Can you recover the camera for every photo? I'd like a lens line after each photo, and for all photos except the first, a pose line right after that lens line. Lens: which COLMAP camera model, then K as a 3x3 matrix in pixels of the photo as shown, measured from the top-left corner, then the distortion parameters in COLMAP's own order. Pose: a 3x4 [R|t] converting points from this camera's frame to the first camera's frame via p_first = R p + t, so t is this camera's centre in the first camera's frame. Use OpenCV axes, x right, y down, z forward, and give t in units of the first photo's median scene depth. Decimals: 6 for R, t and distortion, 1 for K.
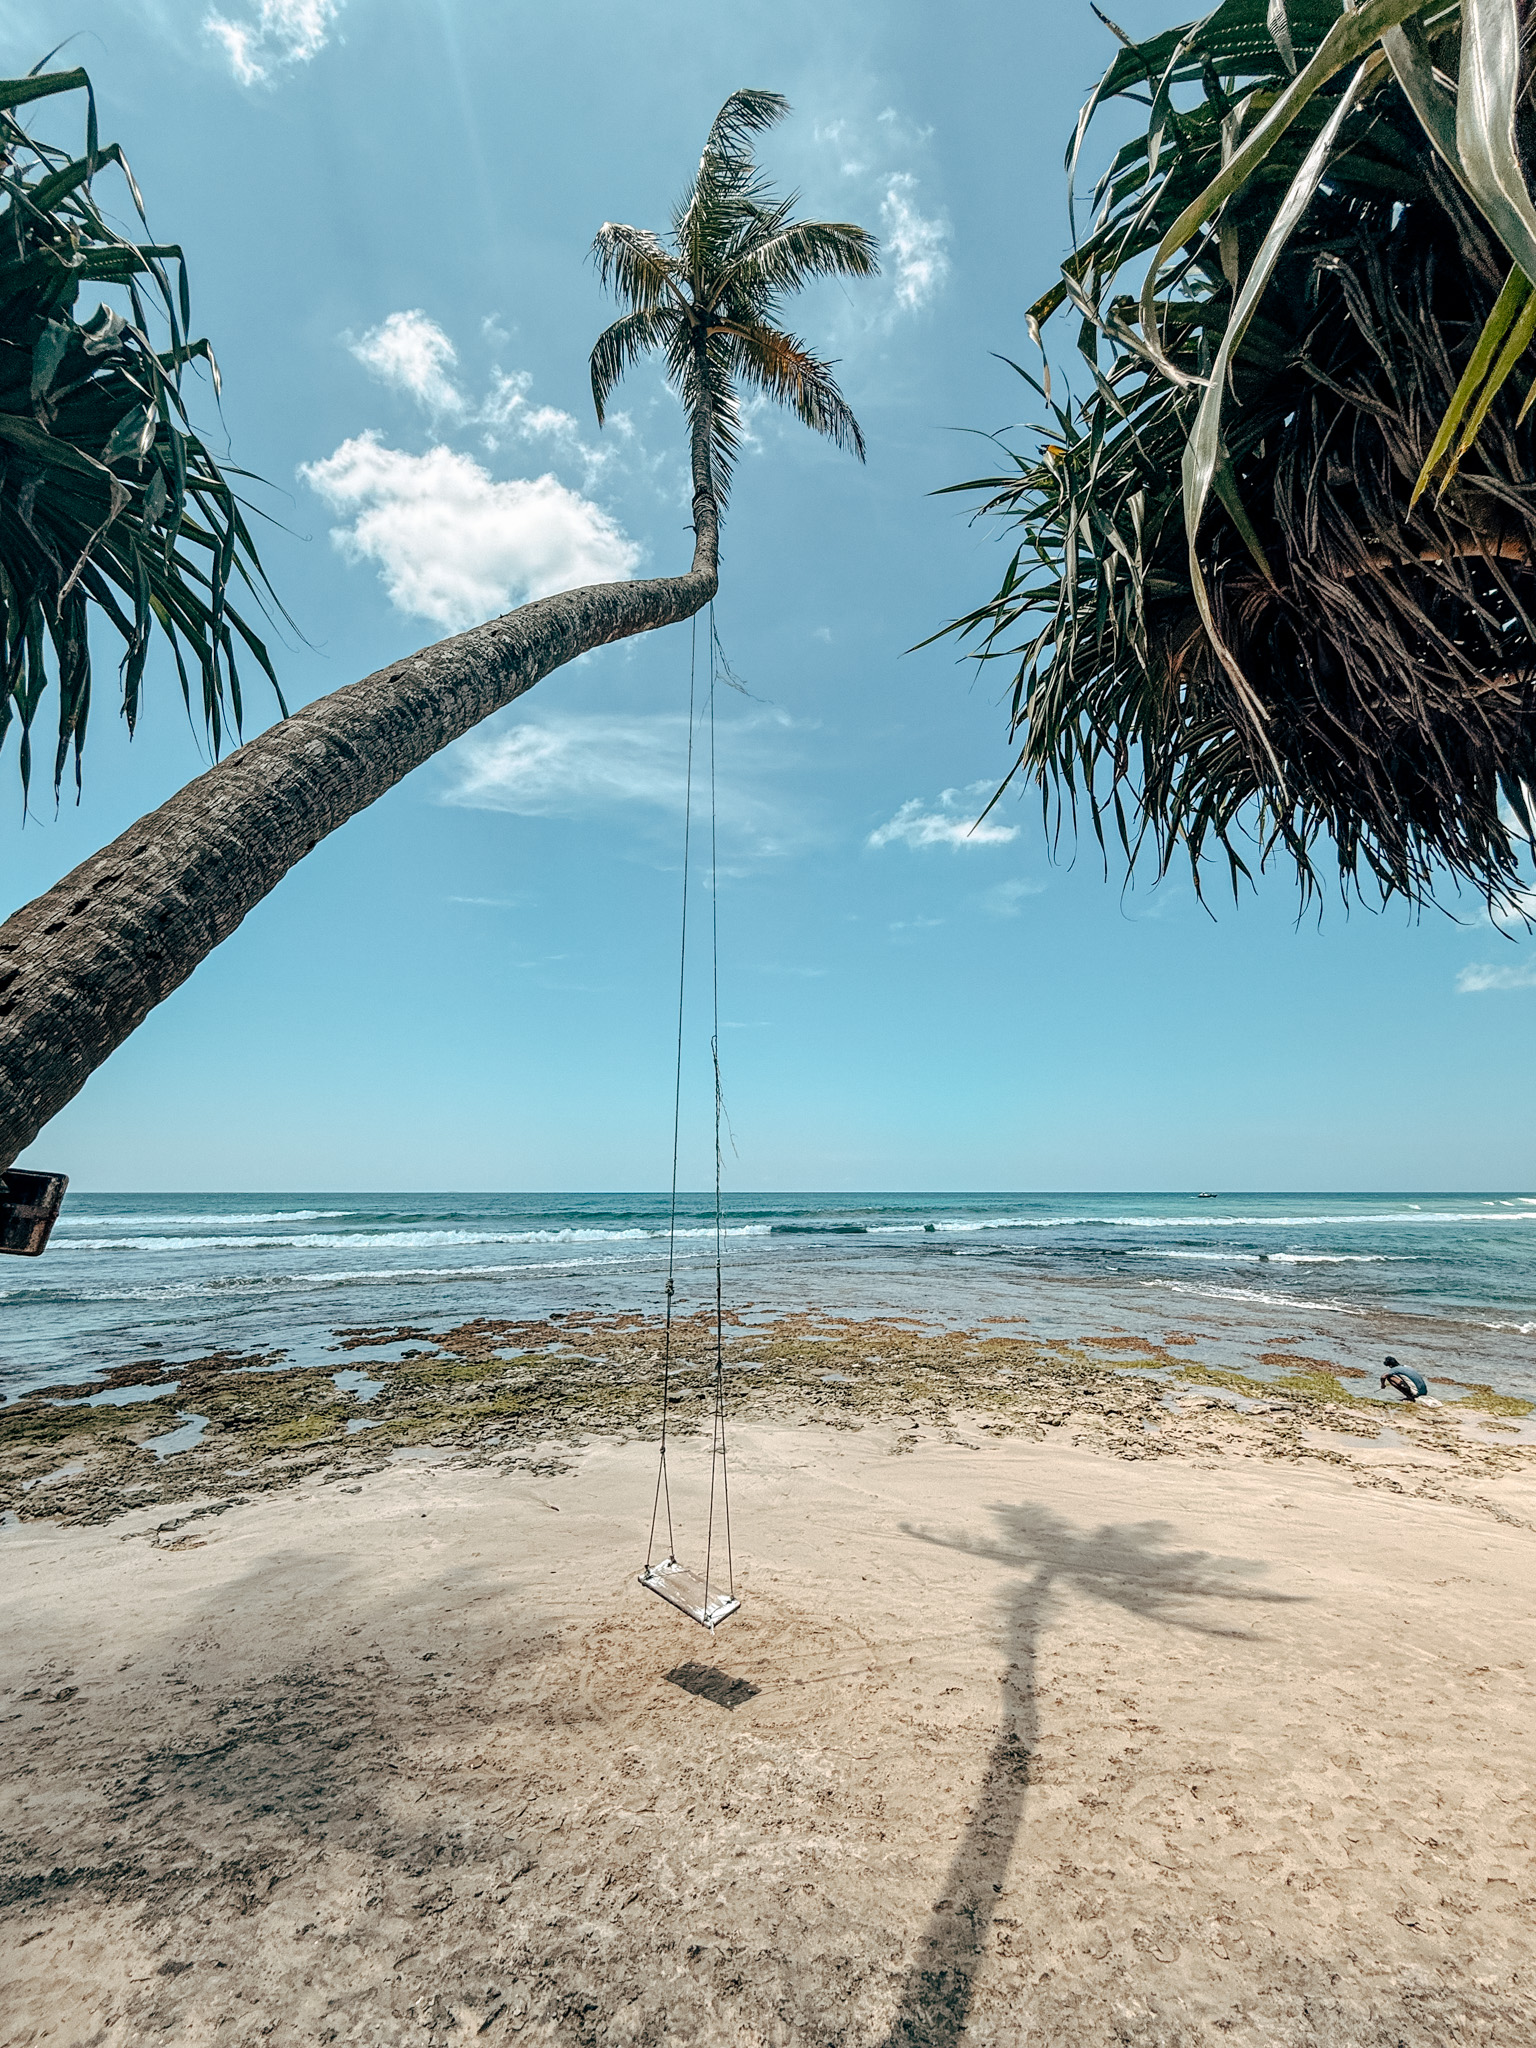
lens RADIAL K [[817.9, 0, 764.4], [0, 817.9, 1025.0], [0, 0, 1]] dist [0.000546, 0.000049]
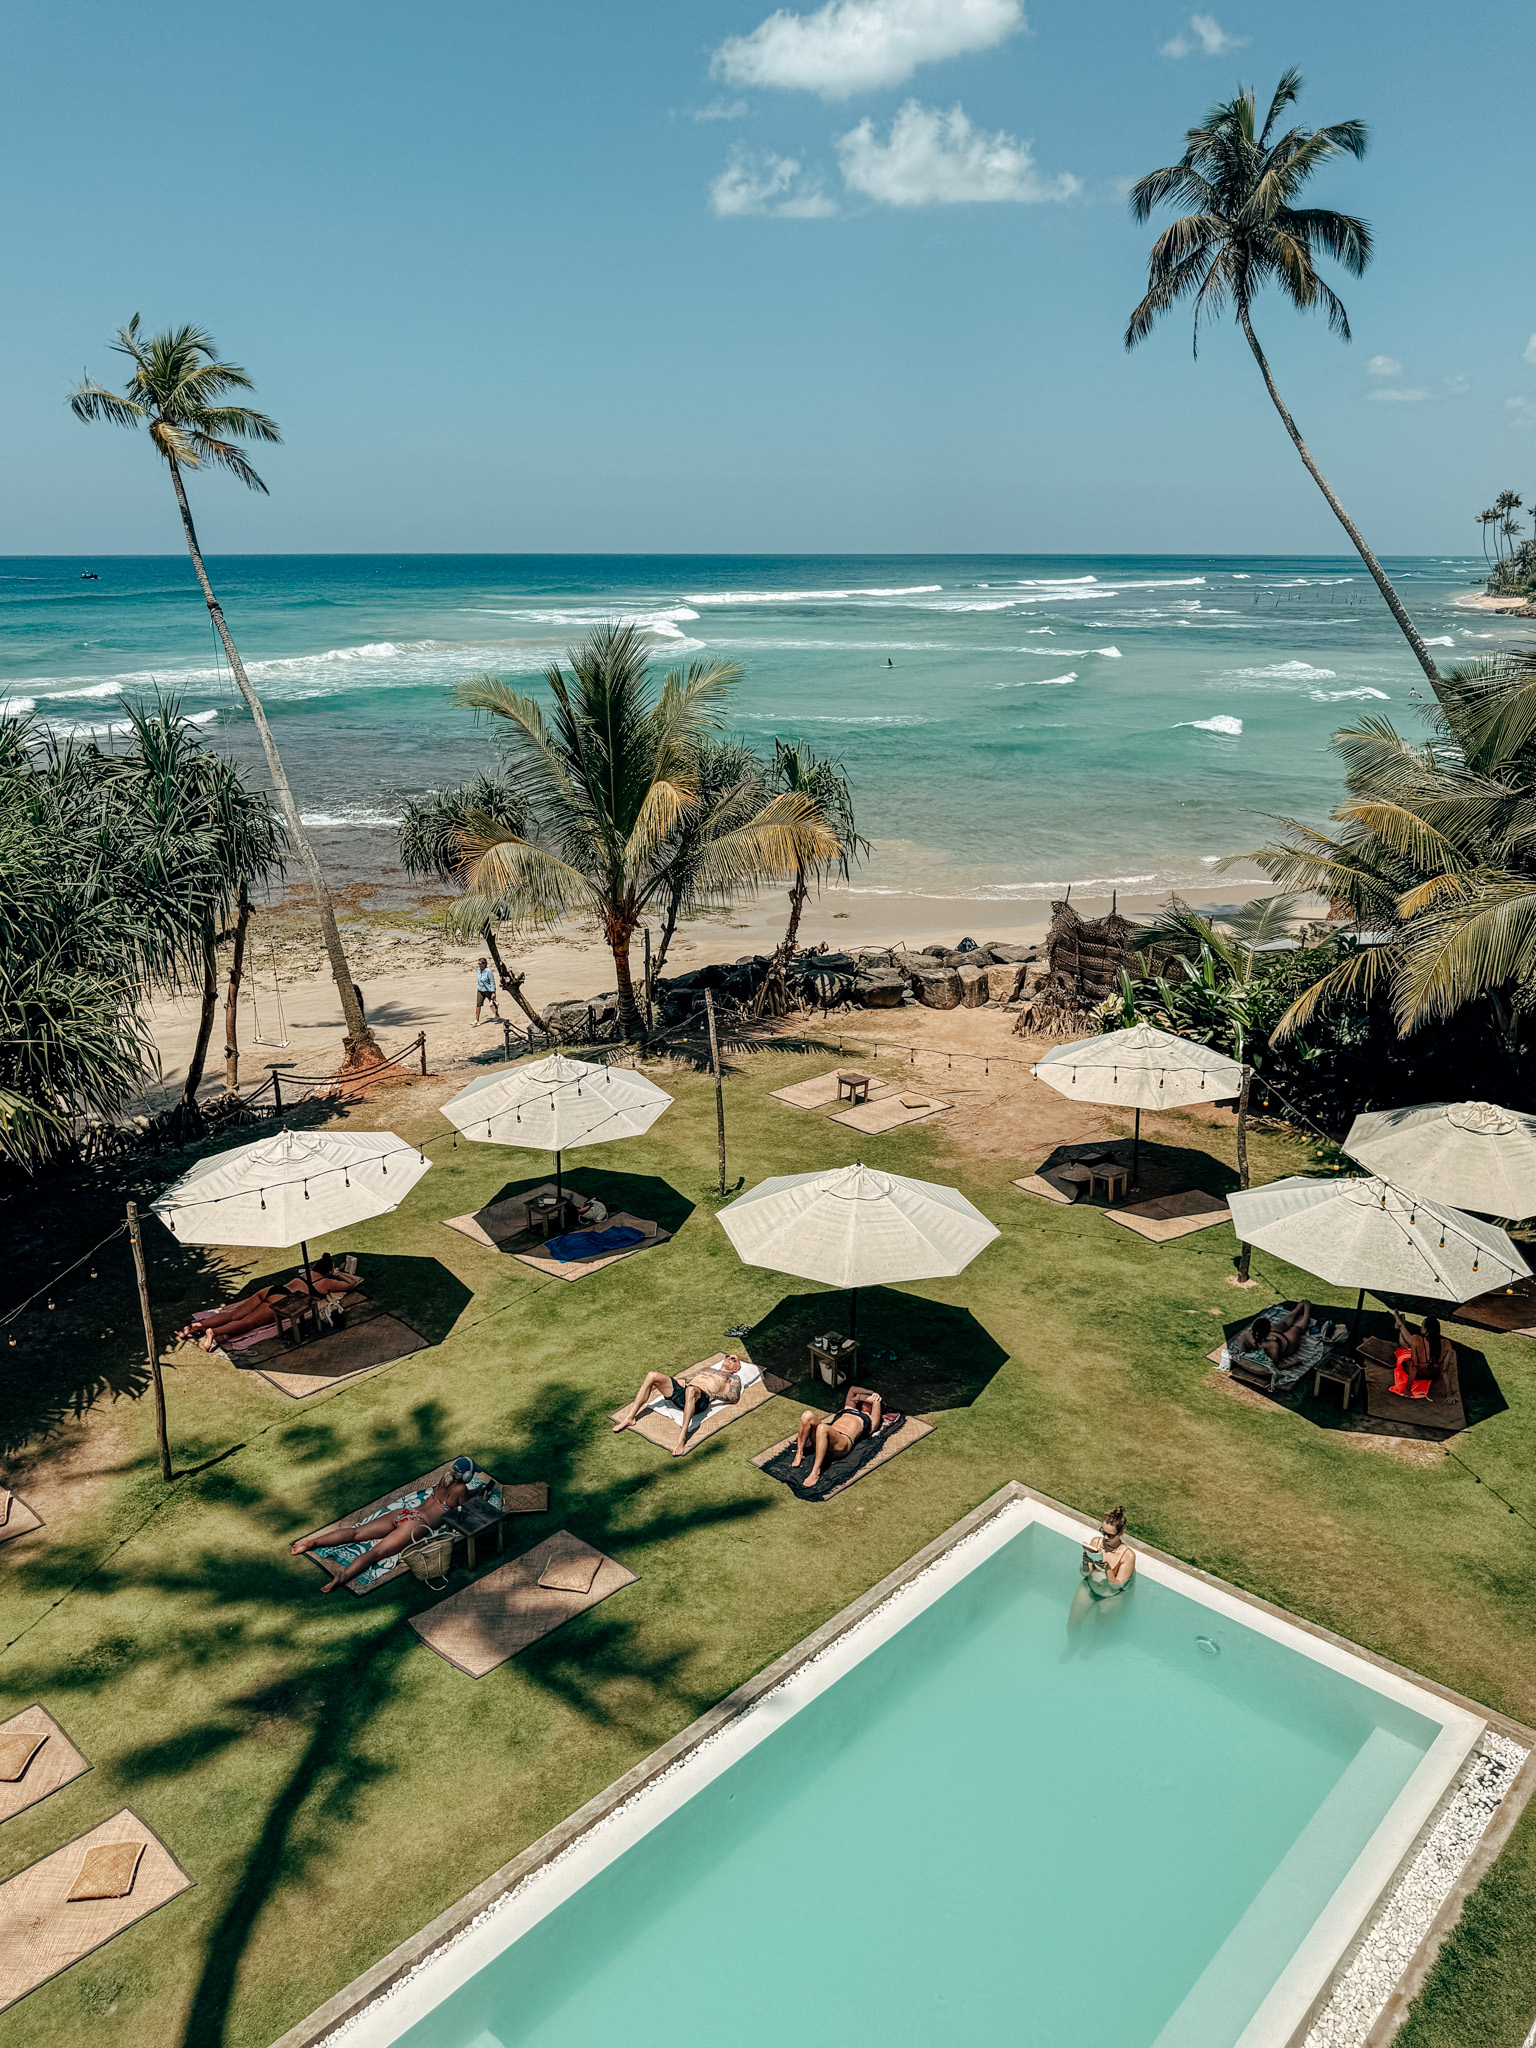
lens RADIAL K [[1451.7, 0, 768.0], [0, 1451.7, 1024.0], [0, 0, 1]] dist [-0.002416, -0.003899]
pose [[0.716442, -0.206886, 0.666265, -0.966437], [-0.144230, 0.890462, 0.431595, -0.815902], [-0.682575, -0.405309, 0.608125, -1.456419]]
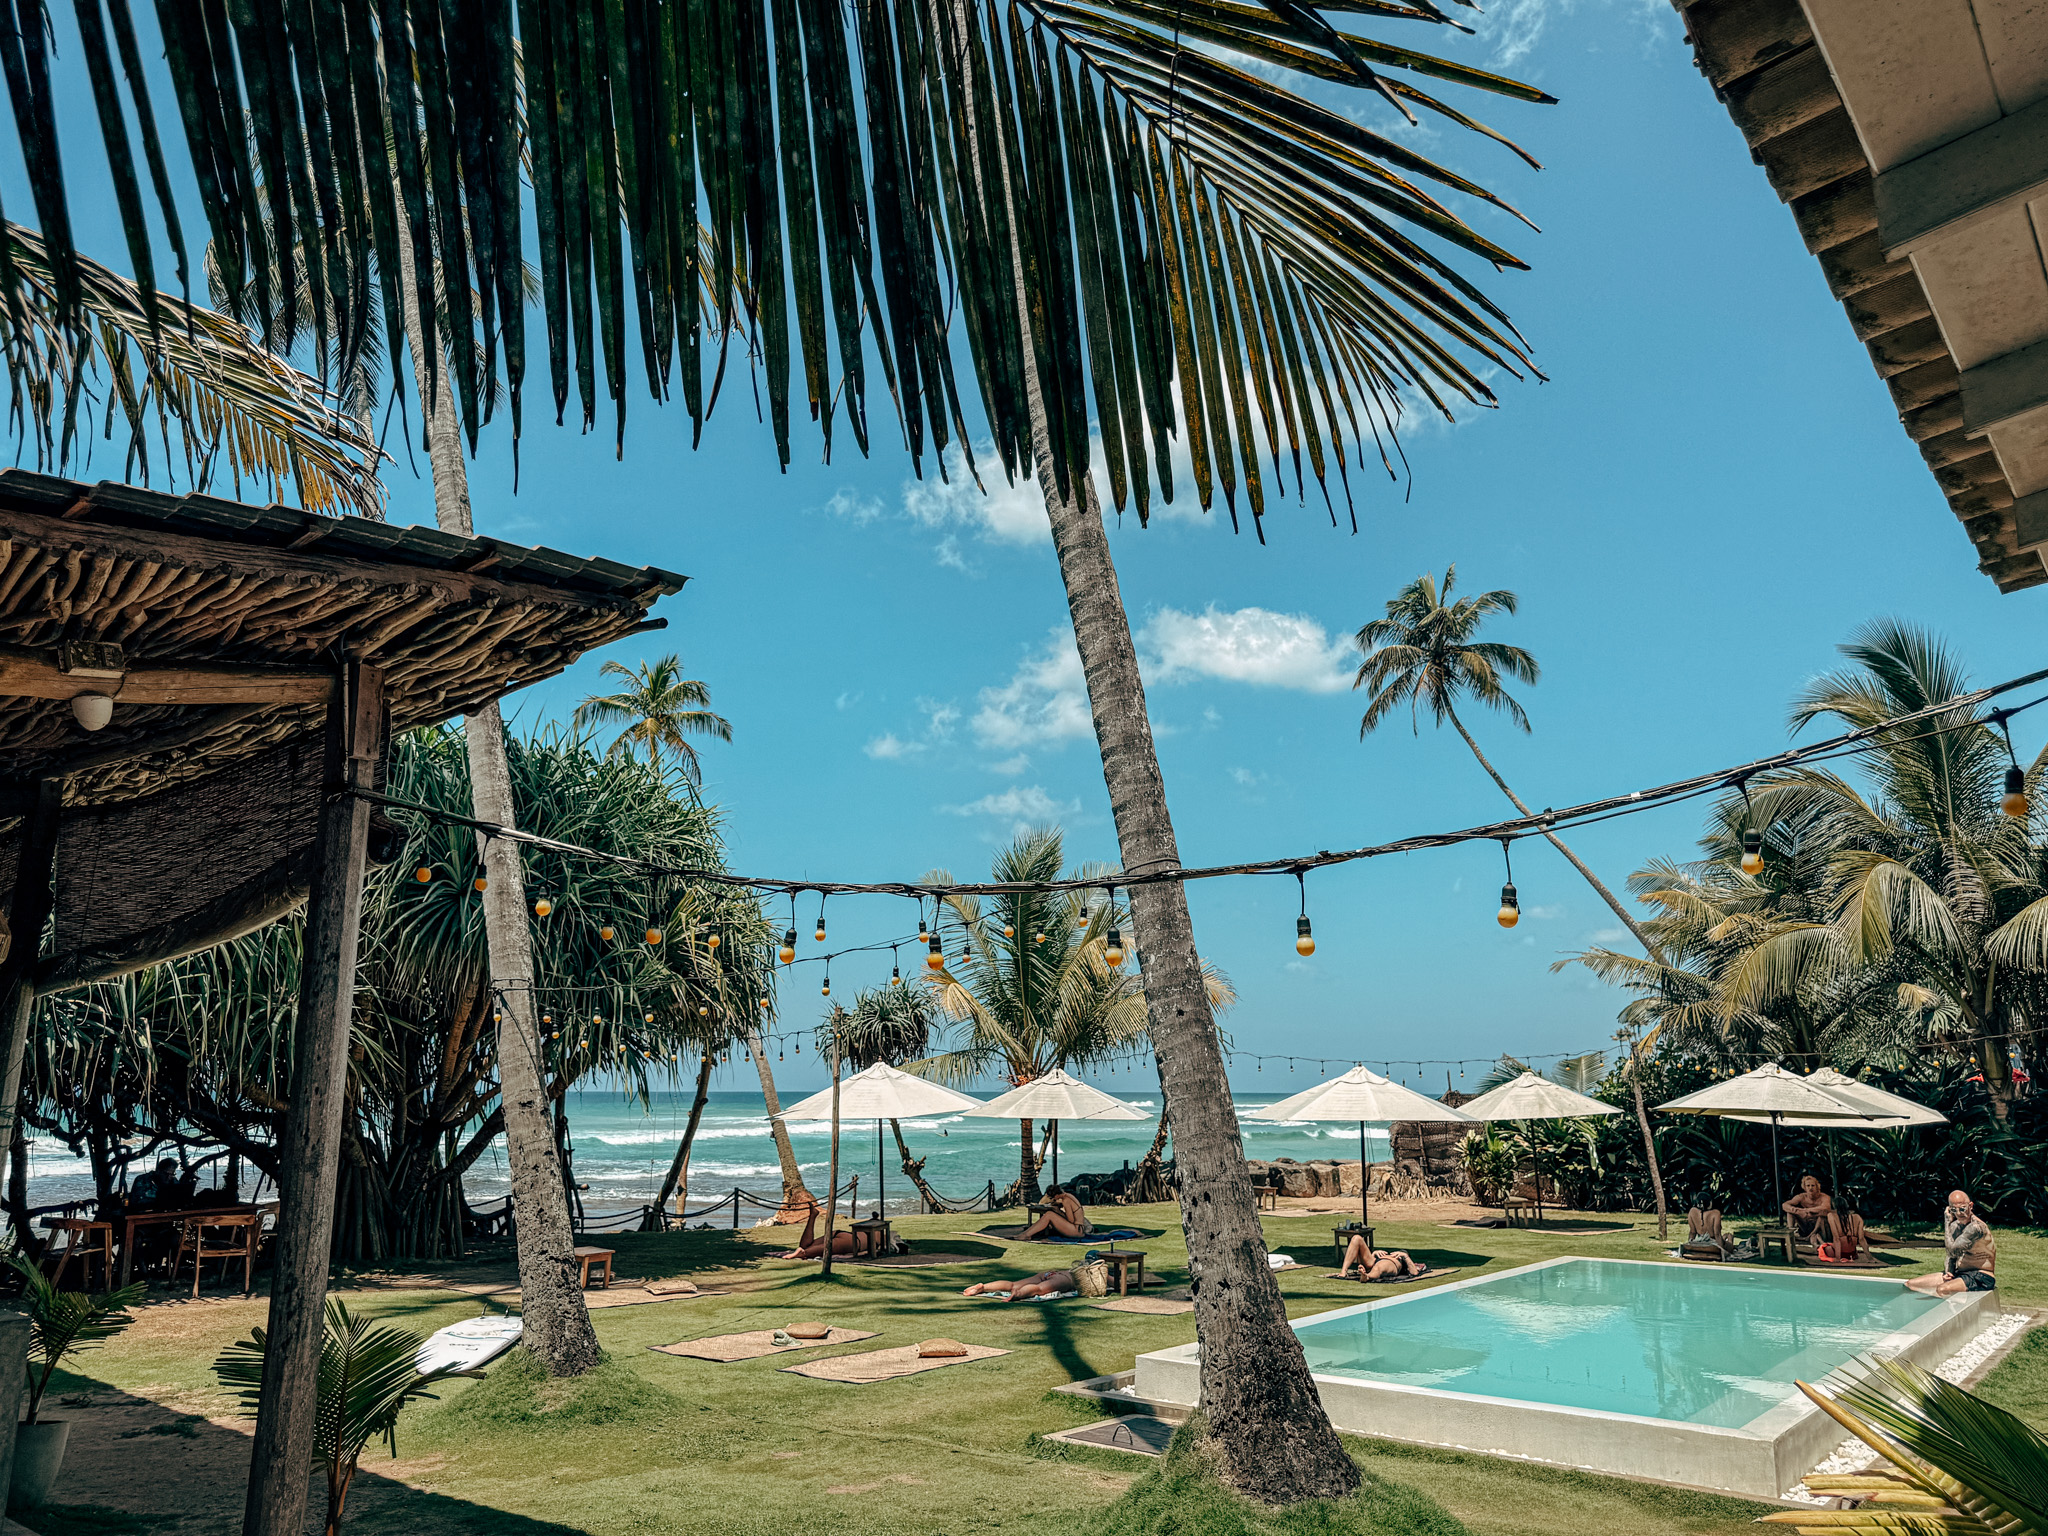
lens RADIAL K [[1451.7, 0, 1034.9], [0, 1451.7, 759.5], [0, 0, 1]] dist [-0.002416, -0.003899]
pose [[0.682679, 0.153446, 0.714426, -1.446446], [-0.140546, 0.987021, -0.077695, -0.405461], [-0.717075, -0.047369, 0.695384, -1.614334]]
